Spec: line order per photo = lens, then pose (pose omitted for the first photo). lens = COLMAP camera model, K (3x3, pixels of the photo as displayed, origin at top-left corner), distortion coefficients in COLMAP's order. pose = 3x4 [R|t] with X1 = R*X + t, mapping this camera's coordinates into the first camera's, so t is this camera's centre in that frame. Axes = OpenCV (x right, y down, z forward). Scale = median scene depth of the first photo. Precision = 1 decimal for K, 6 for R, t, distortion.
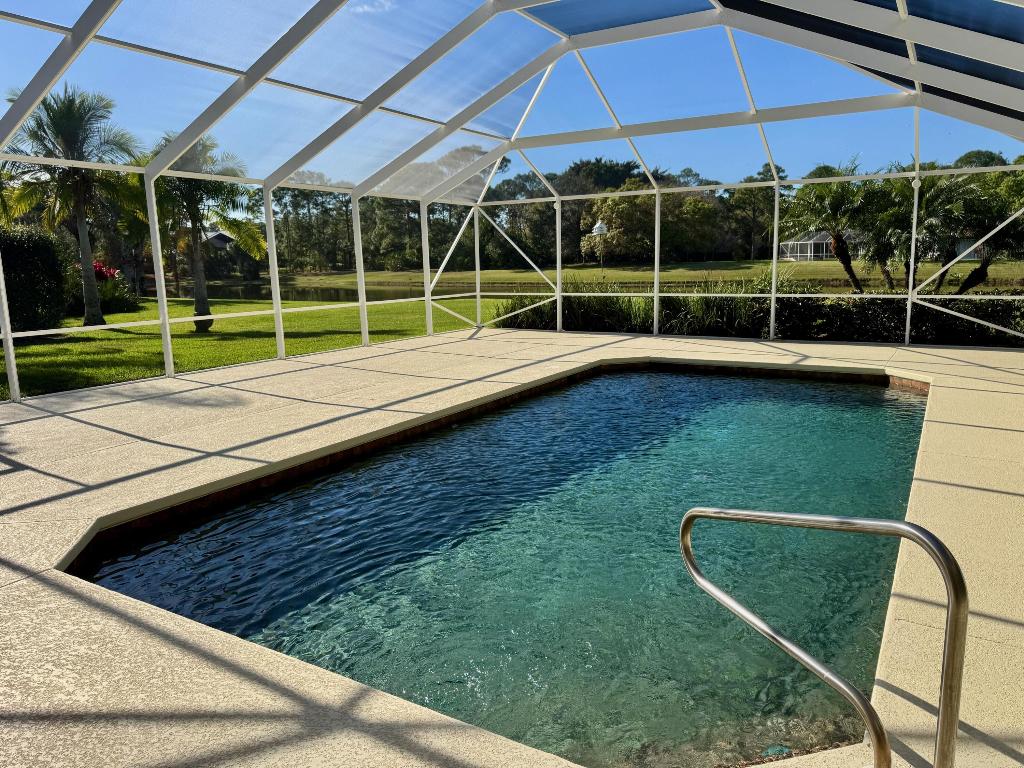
lens RADIAL K [[719.0, 0, 513.2], [0, 719.0, 385.3], [0, 0, 1]] dist [0.054178, -0.002517]
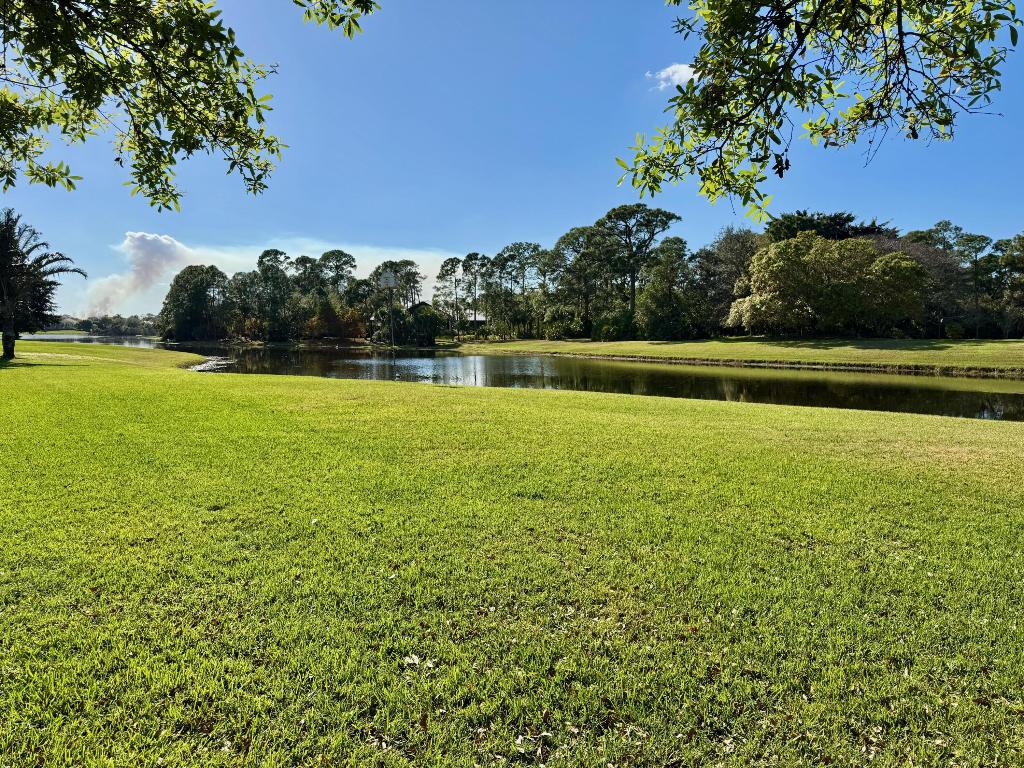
lens RADIAL K [[719.0, 0, 511.1], [0, 719.0, 383.7], [0, 0, 1]] dist [0.054178, -0.002517]
pose [[0.928781, 0.050449, -0.367179, 0.129014], [-0.087015, 0.992683, -0.083714, -0.023725], [0.360270, 0.109702, 0.926375, 0.146631]]
